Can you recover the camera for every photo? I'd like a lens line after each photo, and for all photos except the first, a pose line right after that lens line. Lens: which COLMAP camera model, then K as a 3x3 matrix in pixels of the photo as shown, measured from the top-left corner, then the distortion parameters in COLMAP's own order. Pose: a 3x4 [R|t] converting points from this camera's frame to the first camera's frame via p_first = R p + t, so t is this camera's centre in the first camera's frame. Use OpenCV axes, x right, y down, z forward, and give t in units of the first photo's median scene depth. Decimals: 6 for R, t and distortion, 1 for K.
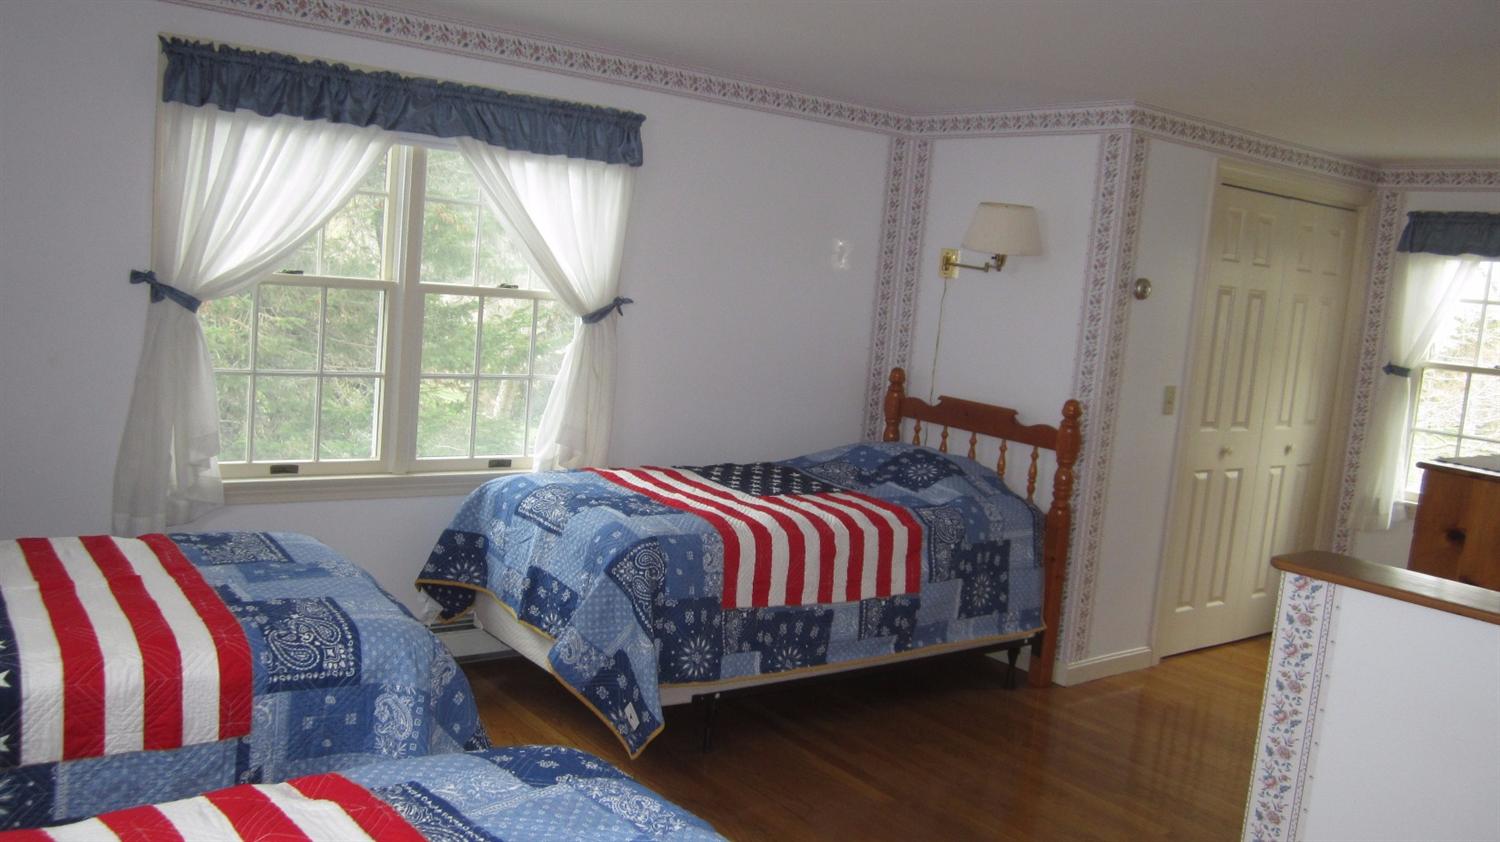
lens RADIAL K [[1229.3, 0, 750.0], [0, 1229.3, 421.0], [0, 0, 1]] dist [0.001573, 0.001534]
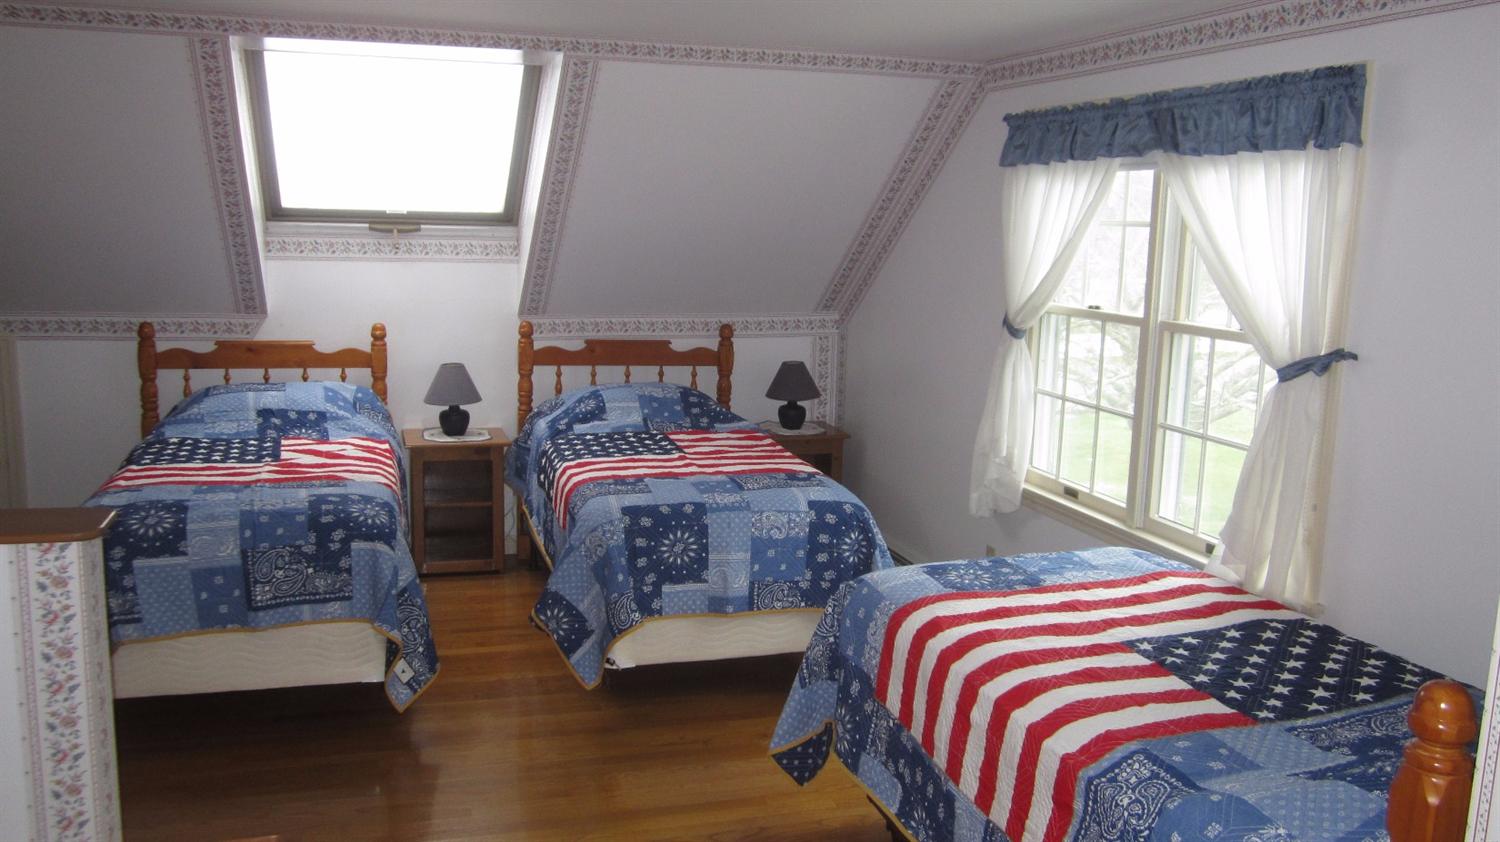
lens RADIAL K [[1229.3, 0, 750.0], [0, 1229.3, 421.0], [0, 0, 1]] dist [0.001573, 0.001534]
pose [[-0.313895, 0.064649, -0.947254, 0.672983], [-0.172138, 0.977270, 0.123740, -0.096261], [0.933723, 0.201899, -0.295632, 0.978346]]
